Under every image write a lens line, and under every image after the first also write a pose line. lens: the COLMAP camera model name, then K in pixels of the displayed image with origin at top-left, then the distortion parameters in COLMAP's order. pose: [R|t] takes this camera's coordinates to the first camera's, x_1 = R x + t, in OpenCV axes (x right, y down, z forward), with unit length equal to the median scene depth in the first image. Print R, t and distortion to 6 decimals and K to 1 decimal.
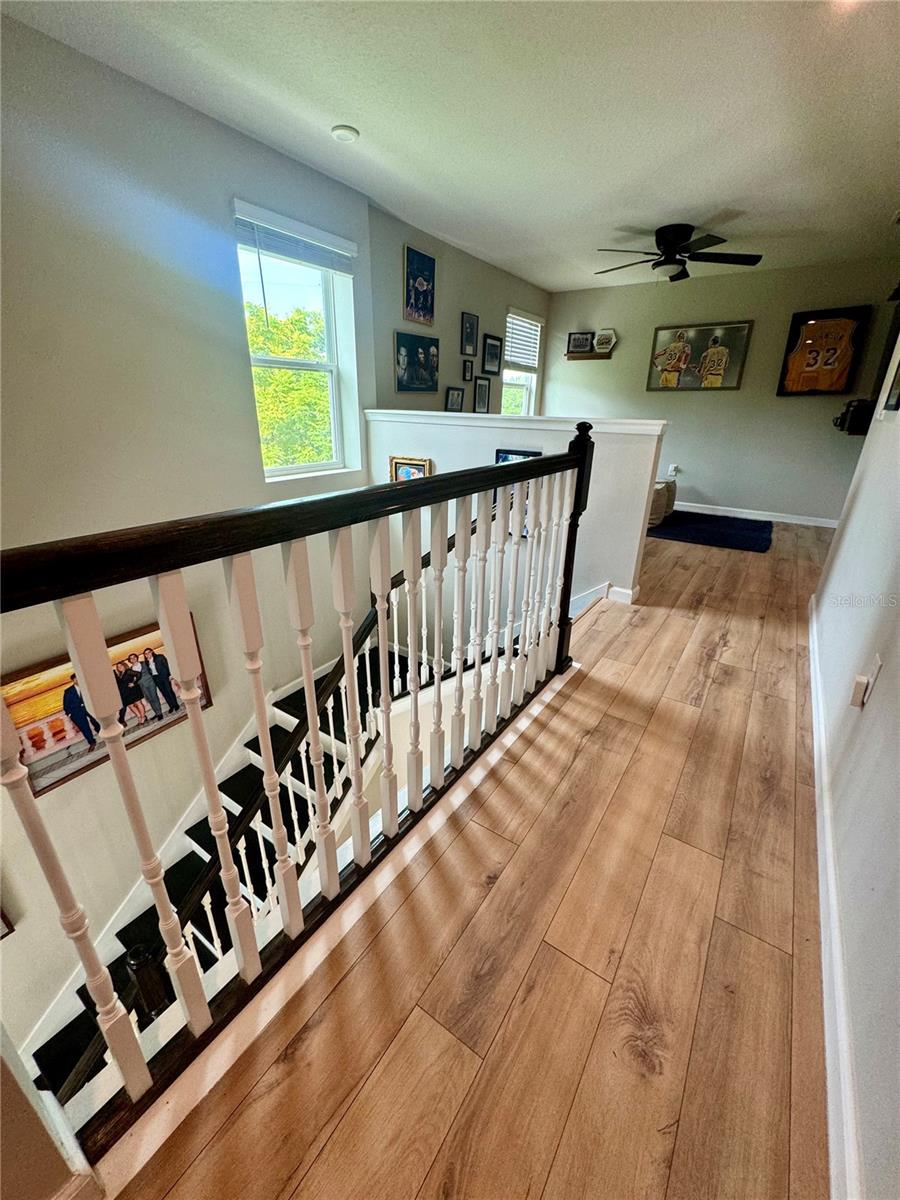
lens RADIAL K [[479.5, 0, 450.8], [0, 479.5, 599.2], [0, 0, 1]] dist [-0.002128, 0.000169]
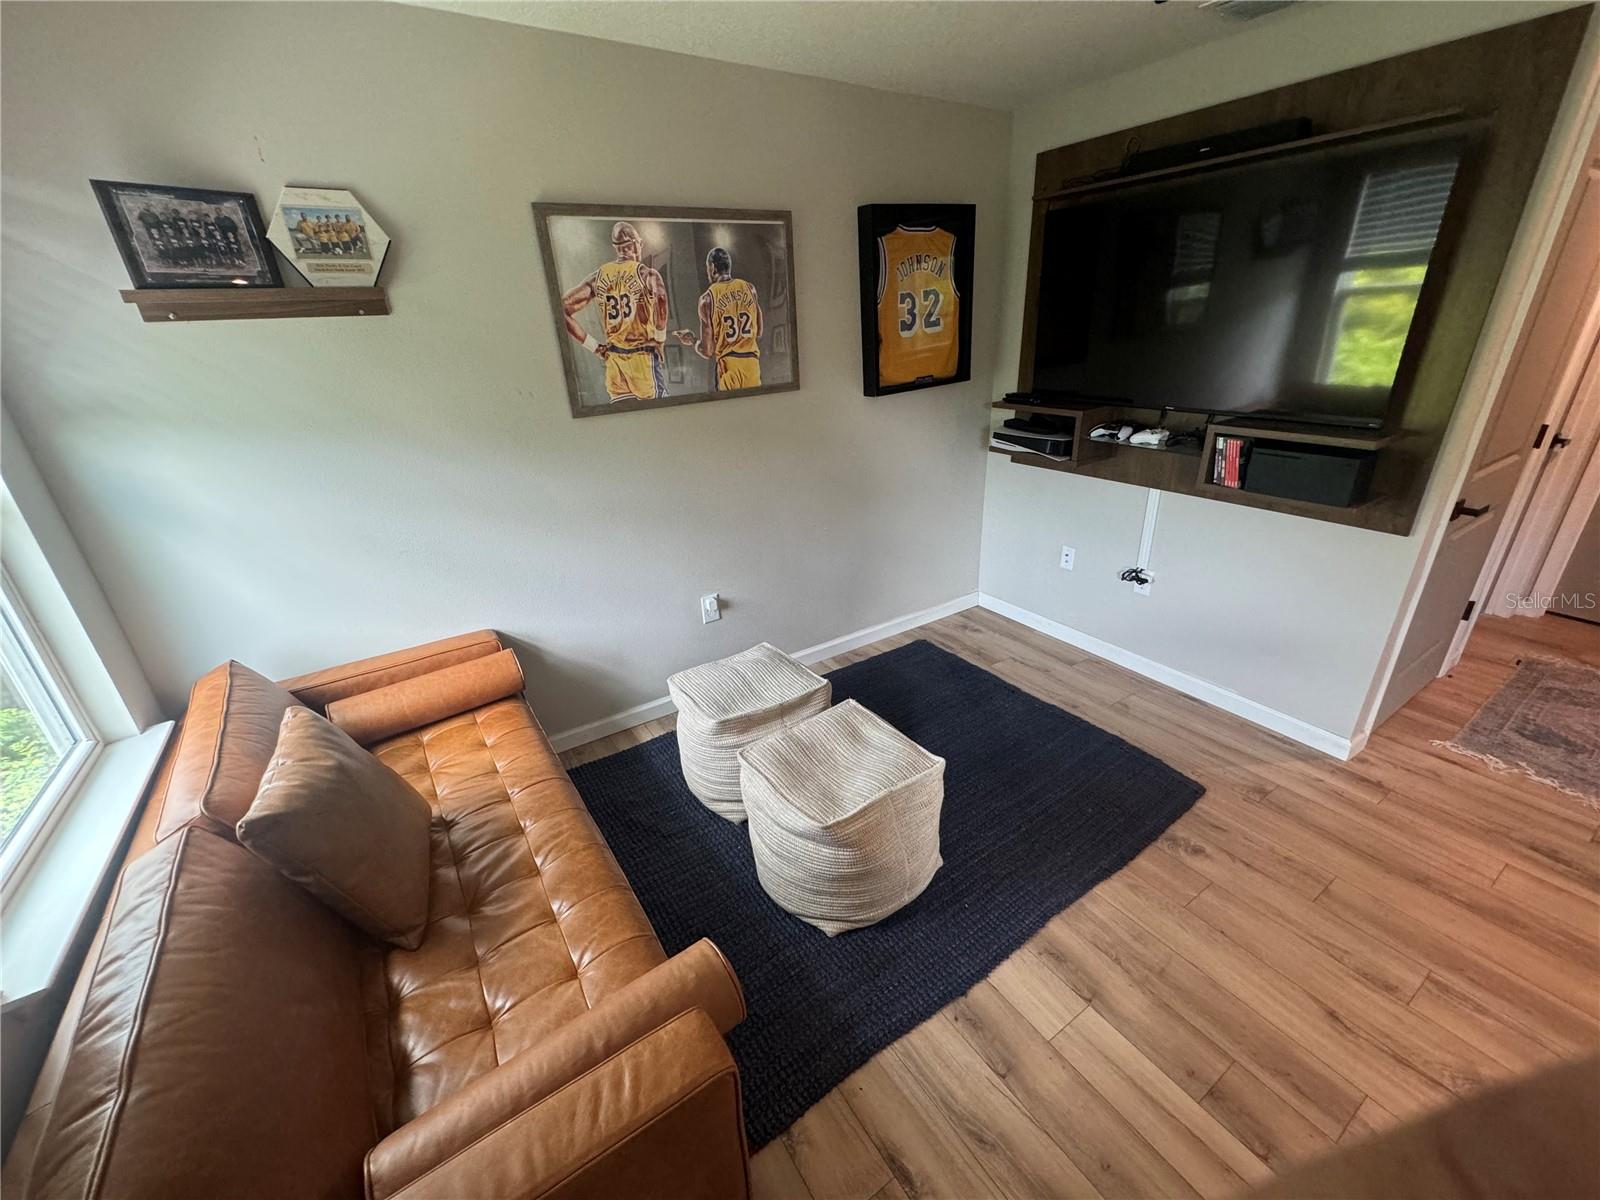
lens RADIAL K [[639.3, 0, 801.2], [0, 639.3, 598.4], [0, 0, 1]] dist [-0.002128, 0.000169]
pose [[0.391072, -0.397867, 0.829918, 0.095057], [0.391374, 0.888031, 0.241305, -0.415645], [-0.833000, 0.230441, 0.502999, 0.781823]]
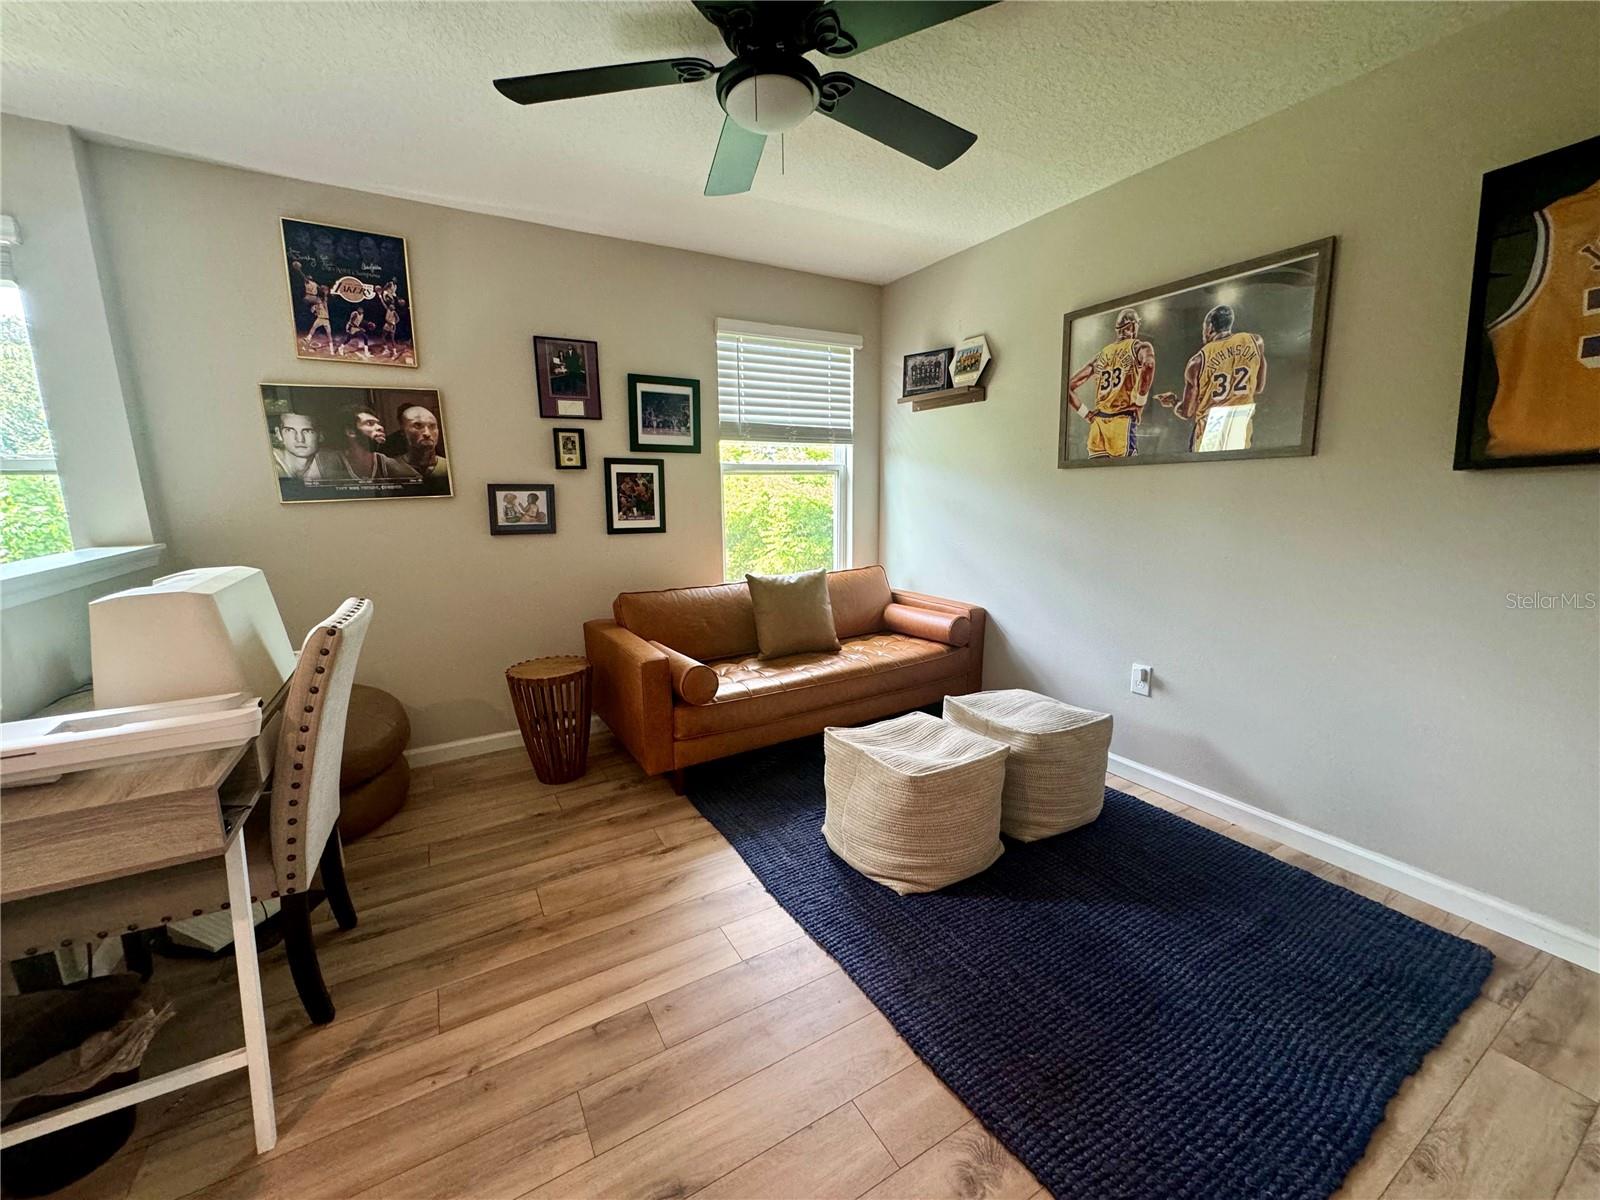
lens RADIAL K [[639.3, 0, 799.2], [0, 639.3, 598.1], [0, 0, 1]] dist [-0.002128, 0.000169]
pose [[0.901806, 0.044139, -0.429882, 0.493235], [-0.134328, 0.974122, -0.181774, -0.236734], [0.410734, 0.221670, 0.884398, 0.540333]]
